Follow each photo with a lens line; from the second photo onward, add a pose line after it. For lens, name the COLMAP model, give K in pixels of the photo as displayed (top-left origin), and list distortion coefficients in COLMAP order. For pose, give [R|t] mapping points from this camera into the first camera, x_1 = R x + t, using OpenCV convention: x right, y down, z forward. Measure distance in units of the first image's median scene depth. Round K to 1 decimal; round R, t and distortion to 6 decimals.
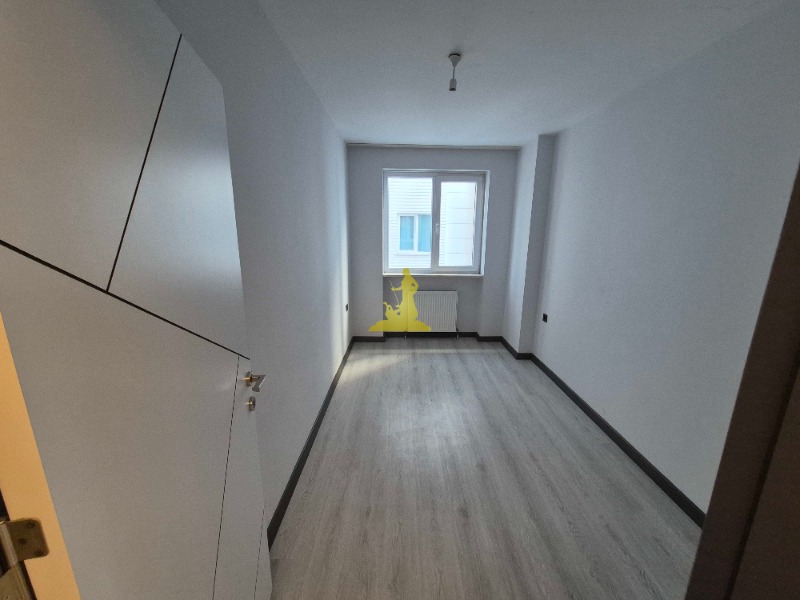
lens RADIAL K [[315.4, 0, 412.9], [0, 315.4, 281.0], [0, 0, 1]] dist [0.003704, -0.001797]
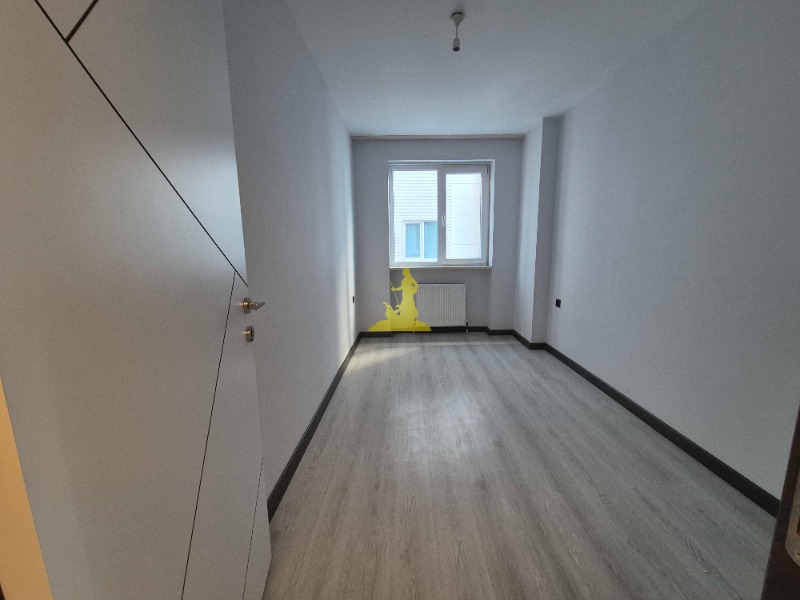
lens RADIAL K [[315.4, 0, 413.9], [0, 315.4, 278.8], [0, 0, 1]] dist [0.003704, -0.001797]
pose [[0.999605, -0.022098, -0.017356, -0.003659], [0.021022, 0.997982, -0.059922, 0.118156], [0.018646, 0.059533, 0.998052, 0.031373]]
